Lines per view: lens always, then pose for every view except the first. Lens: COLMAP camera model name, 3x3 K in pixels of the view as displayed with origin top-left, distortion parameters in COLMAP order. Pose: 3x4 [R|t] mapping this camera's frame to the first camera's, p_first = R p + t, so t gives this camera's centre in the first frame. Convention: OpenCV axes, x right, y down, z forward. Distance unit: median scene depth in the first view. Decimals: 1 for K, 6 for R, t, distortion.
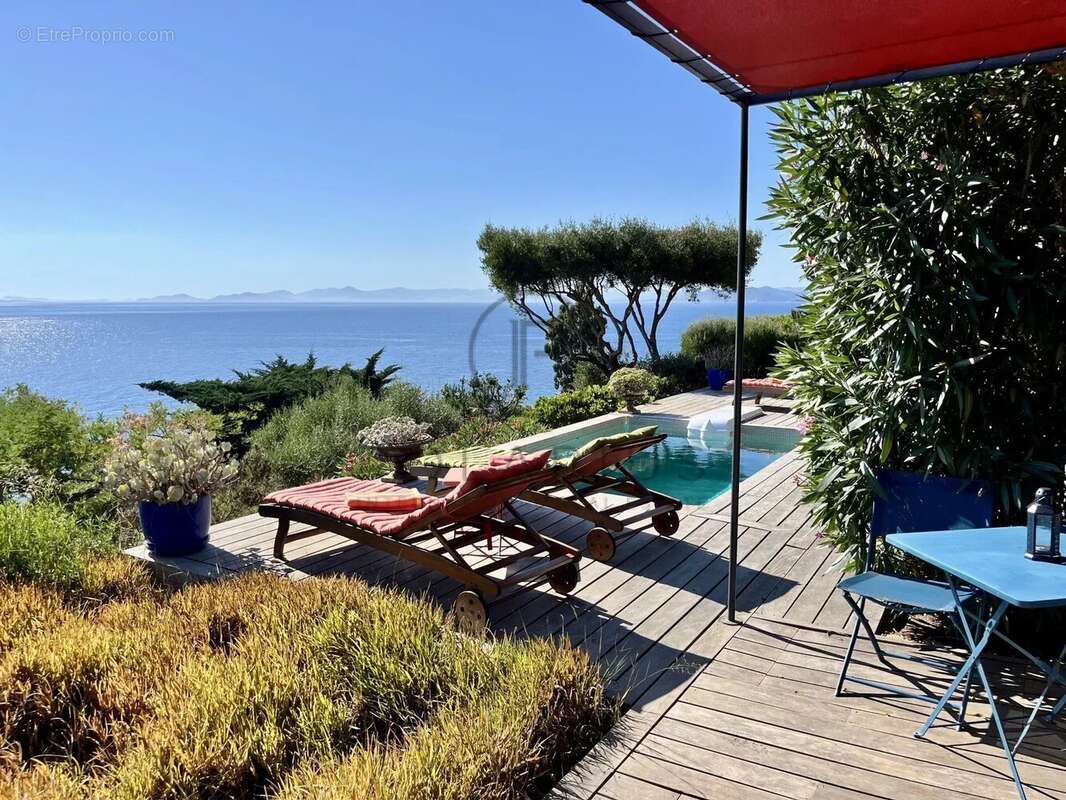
lens RADIAL K [[791.4, 0, 543.0], [0, 791.4, 397.0], [0, 0, 1]] dist [0.071056, -0.103670]
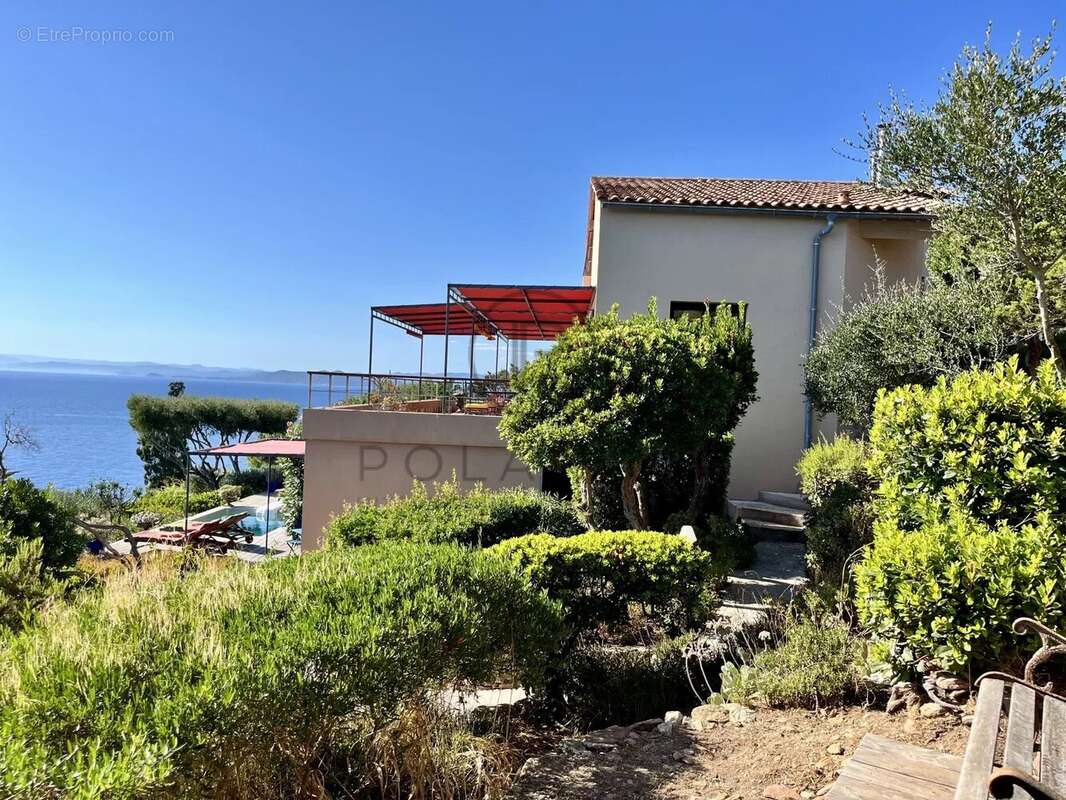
lens RADIAL K [[794.7, 0, 535.1], [0, 794.7, 405.5], [0, 0, 1]] dist [0.056515, -0.079195]
pose [[0.871213, 0.033942, 0.489730, -0.660581], [0.011318, 0.995953, -0.089161, -0.136616], [-0.490774, 0.083221, 0.867303, -3.647600]]
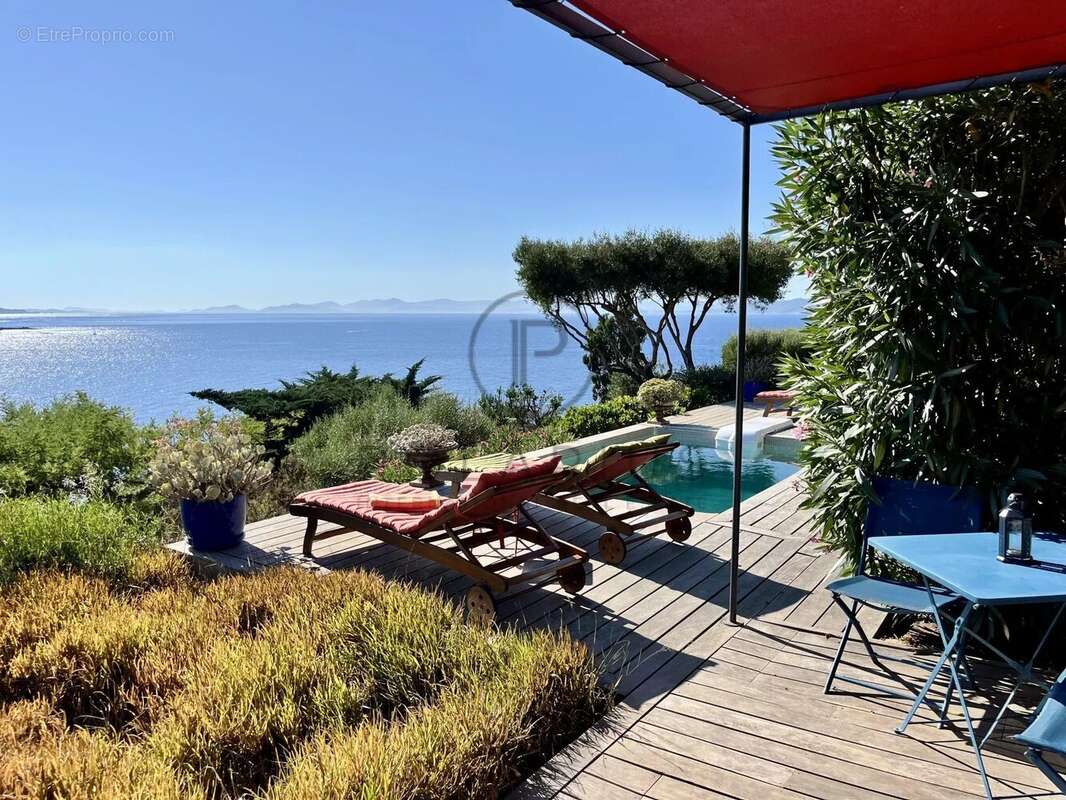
lens RADIAL K [[794.7, 0, 535.1], [0, 794.7, 405.5], [0, 0, 1]] dist [0.056515, -0.079195]
pose [[0.998001, 0.008116, -0.062672, 0.044493], [-0.008345, 0.999959, -0.003392, 0.005611], [0.062642, 0.003908, 0.998028, -0.052235]]
